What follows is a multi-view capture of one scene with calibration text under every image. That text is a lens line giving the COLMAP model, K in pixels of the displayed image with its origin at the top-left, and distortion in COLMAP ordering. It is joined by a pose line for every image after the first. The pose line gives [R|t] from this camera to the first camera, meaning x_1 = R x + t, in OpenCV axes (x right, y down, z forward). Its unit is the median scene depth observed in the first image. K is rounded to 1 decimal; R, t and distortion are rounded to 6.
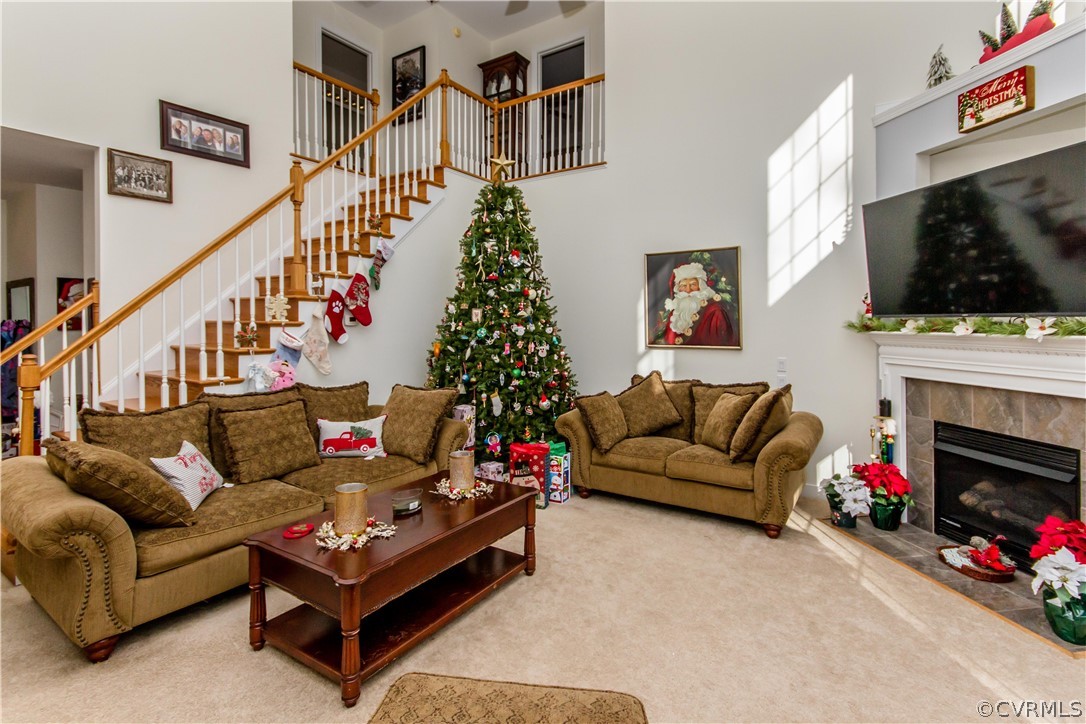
lens RADIAL K [[519.5, 0, 544.3], [0, 519.5, 332.3], [0, 0, 1]] dist [0.000860, 0.000474]
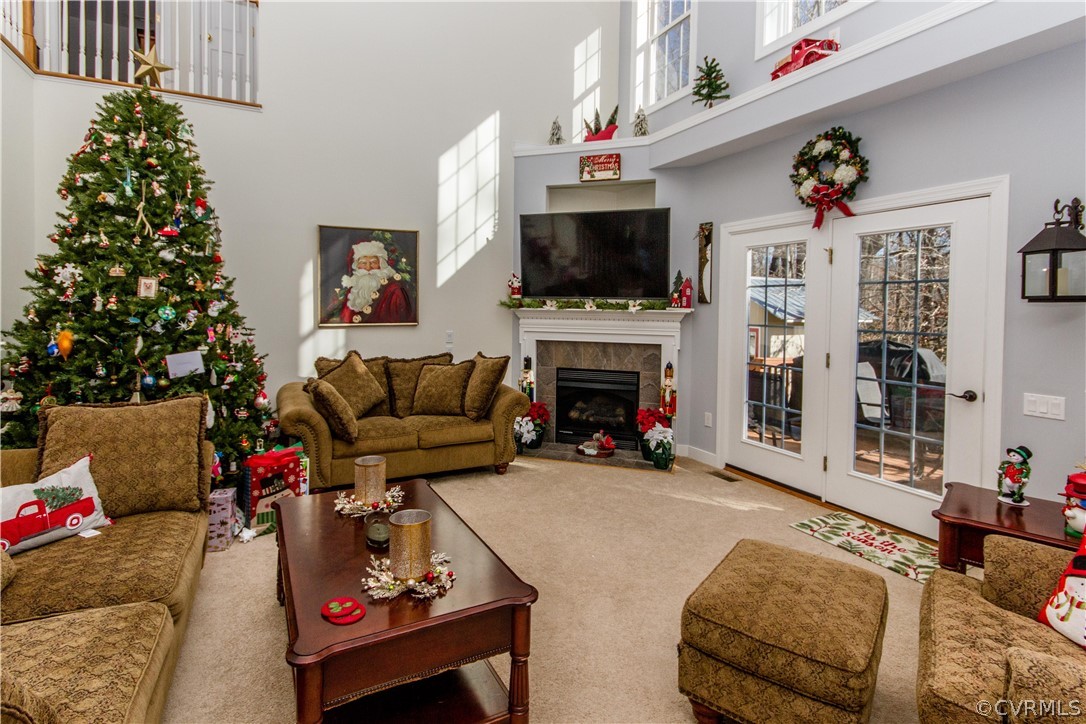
lens RADIAL K [[520.7, 0, 545.3], [0, 520.7, 319.5], [0, 0, 1]] dist [0.002256, 0.000424]
pose [[0.506816, -0.023715, 0.861728, -0.470078], [0.006248, 0.999696, 0.023837, -0.004092], [-0.862032, -0.006697, 0.506810, 0.226619]]
